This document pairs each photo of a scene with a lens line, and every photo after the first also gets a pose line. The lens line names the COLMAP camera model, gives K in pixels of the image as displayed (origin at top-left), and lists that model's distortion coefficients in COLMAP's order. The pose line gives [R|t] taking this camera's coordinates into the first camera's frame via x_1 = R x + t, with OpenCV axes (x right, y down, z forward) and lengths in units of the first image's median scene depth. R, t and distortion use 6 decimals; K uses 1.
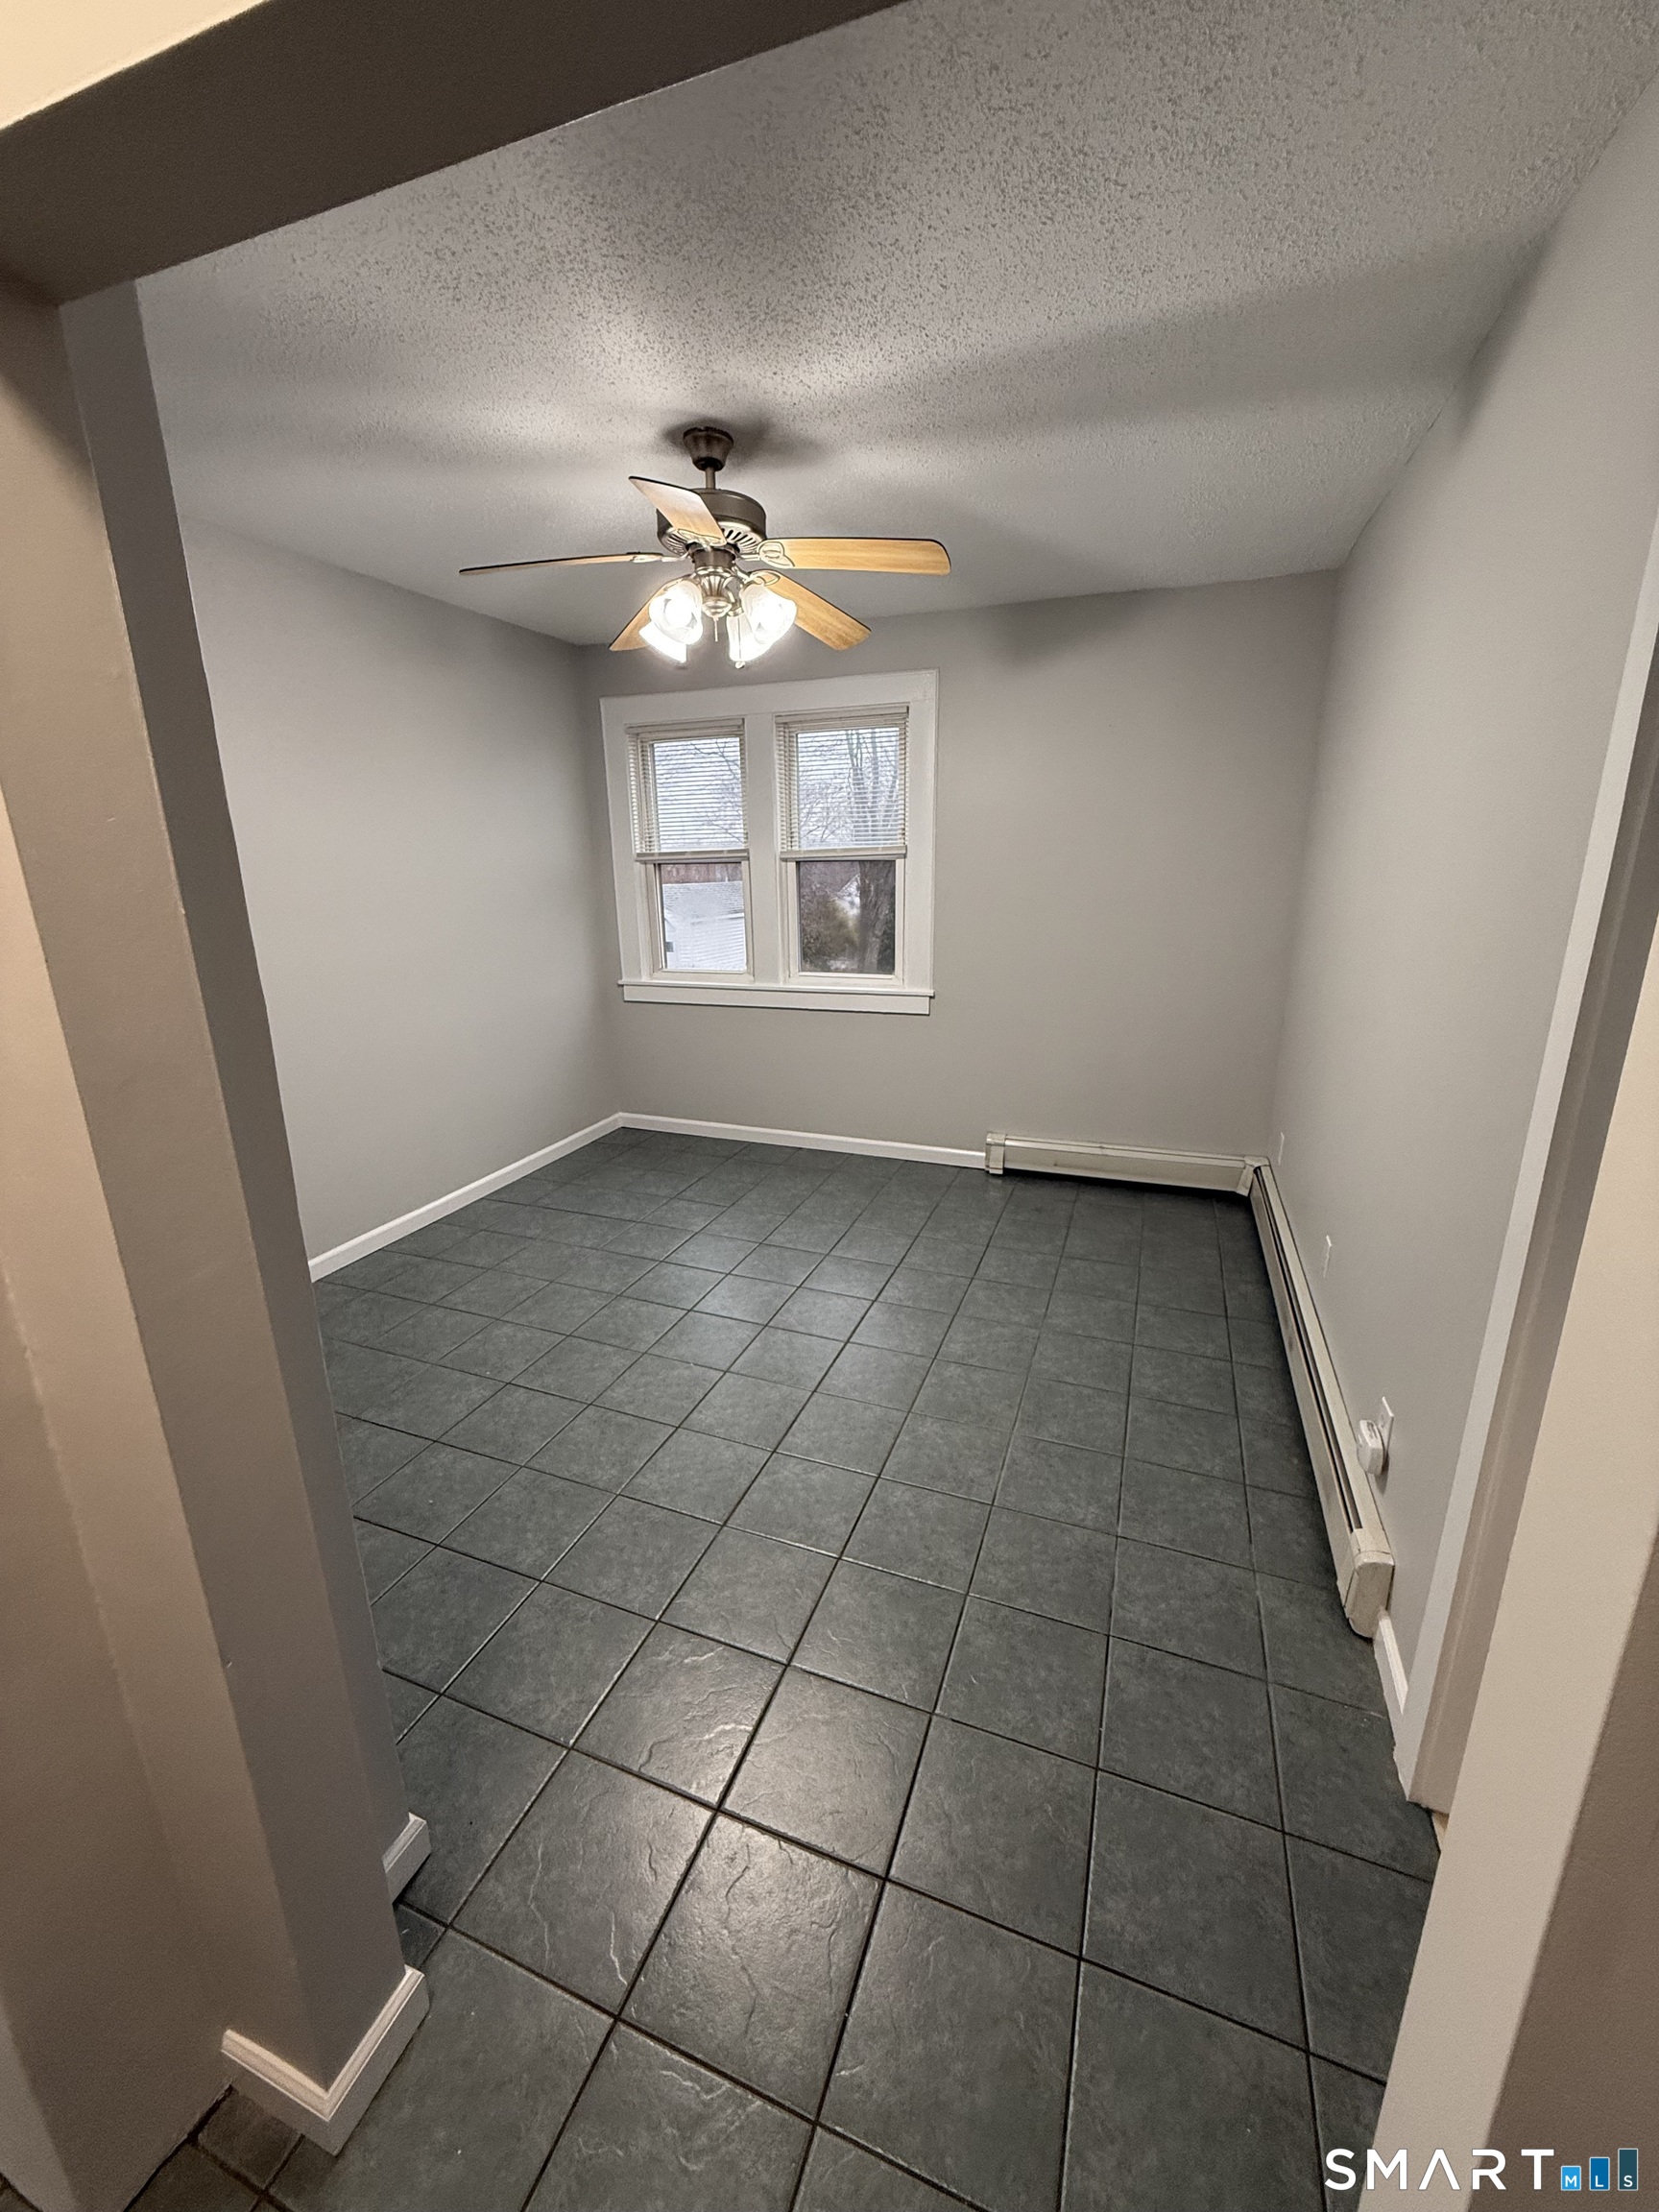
lens RADIAL K [[878.4, 0, 817.3], [0, 878.4, 1076.5], [0, 0, 1]] dist [-0.002445, -0.001005]
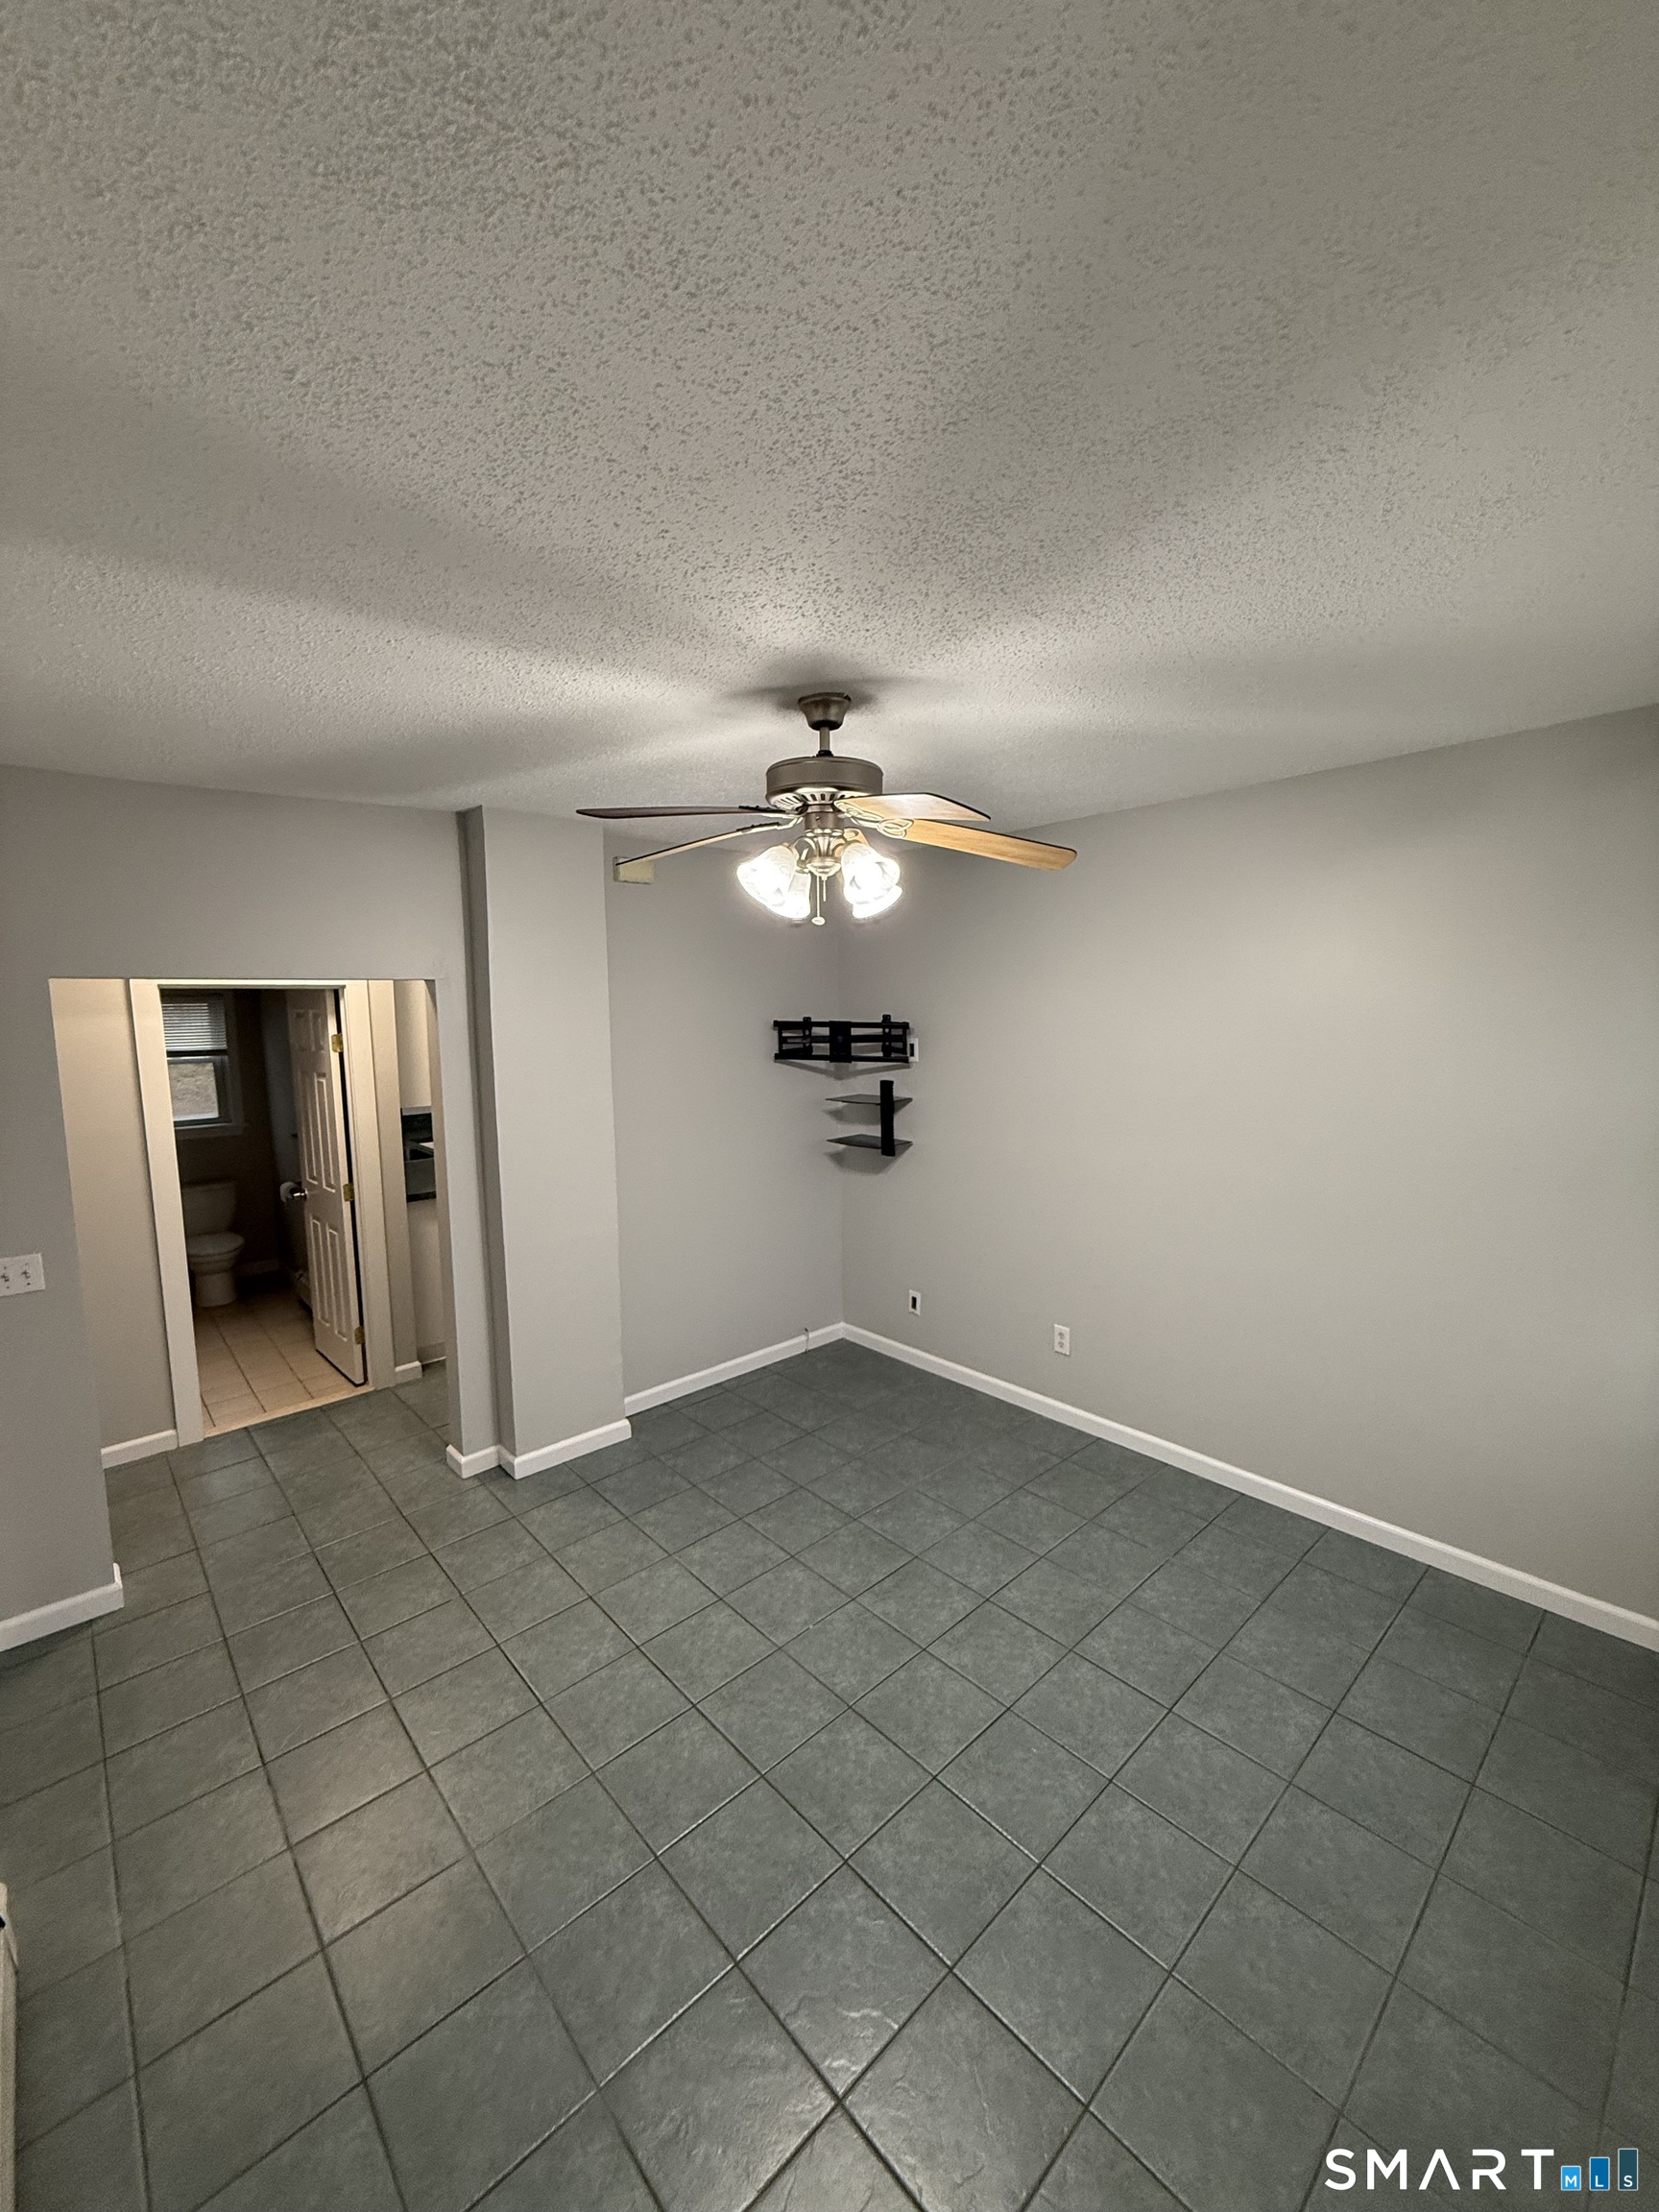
lens RADIAL K [[878.4, 0, 853.8], [0, 878.4, 1082.1], [0, 0, 1]] dist [-0.002445, -0.001005]
pose [[-0.427299, 0.098003, -0.898783, 0.596256], [-0.200402, 0.959112, 0.199856, -0.412119], [0.881620, 0.265516, -0.390188, 1.183539]]
